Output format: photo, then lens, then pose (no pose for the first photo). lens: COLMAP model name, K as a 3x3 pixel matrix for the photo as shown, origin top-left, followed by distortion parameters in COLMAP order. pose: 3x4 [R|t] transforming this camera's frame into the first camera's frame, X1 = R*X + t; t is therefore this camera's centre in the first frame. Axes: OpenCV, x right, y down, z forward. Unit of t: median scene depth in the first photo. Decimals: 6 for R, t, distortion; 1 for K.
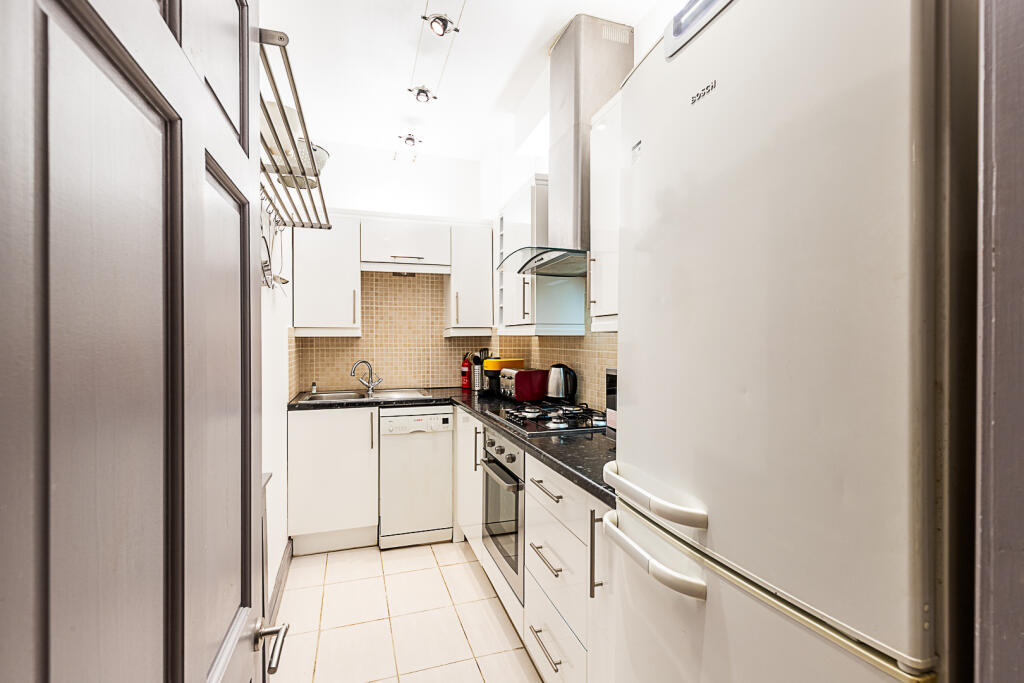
lens RADIAL K [[459.3, 0, 508.3], [0, 459.3, 341.7], [0, 0, 1]] dist [0.008415, -0.002731]
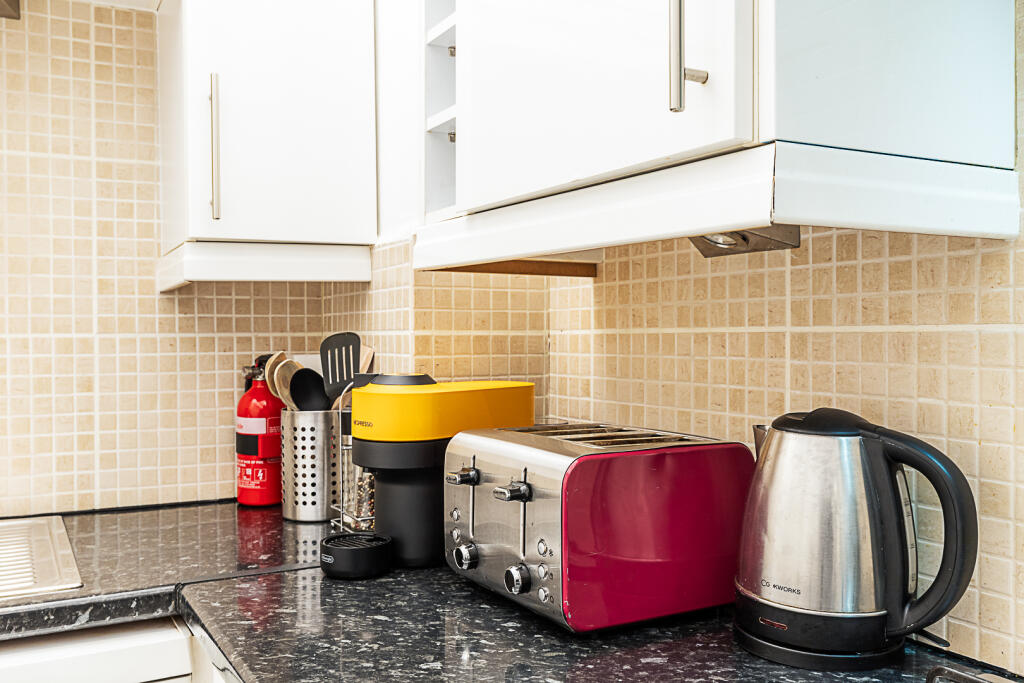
lens RADIAL K [[941.8, 0, 514.9], [0, 941.8, 336.5], [0, 0, 1]] dist [-0.004346, 0.000000]
pose [[0.983061, -0.005526, 0.183197, -0.061991], [0.005435, 0.999985, 0.000997, 0.017585], [-0.183200, 0.000016, 0.983076, 0.619785]]
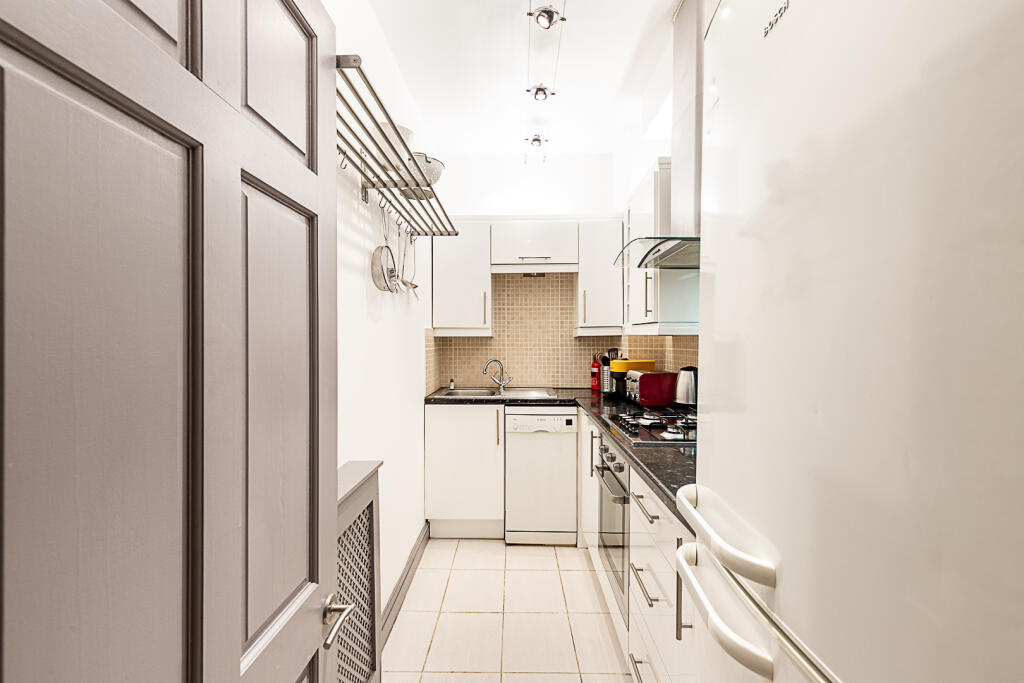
lens RADIAL K [[459.3, 0, 509.8], [0, 459.3, 341.5], [0, 0, 1]] dist [0.008415, -0.002731]
pose [[0.943957, 0.002258, -0.330061, 0.069169], [-0.002060, 0.999997, 0.000952, -0.000857], [0.330063, -0.000218, 0.943959, 0.034263]]
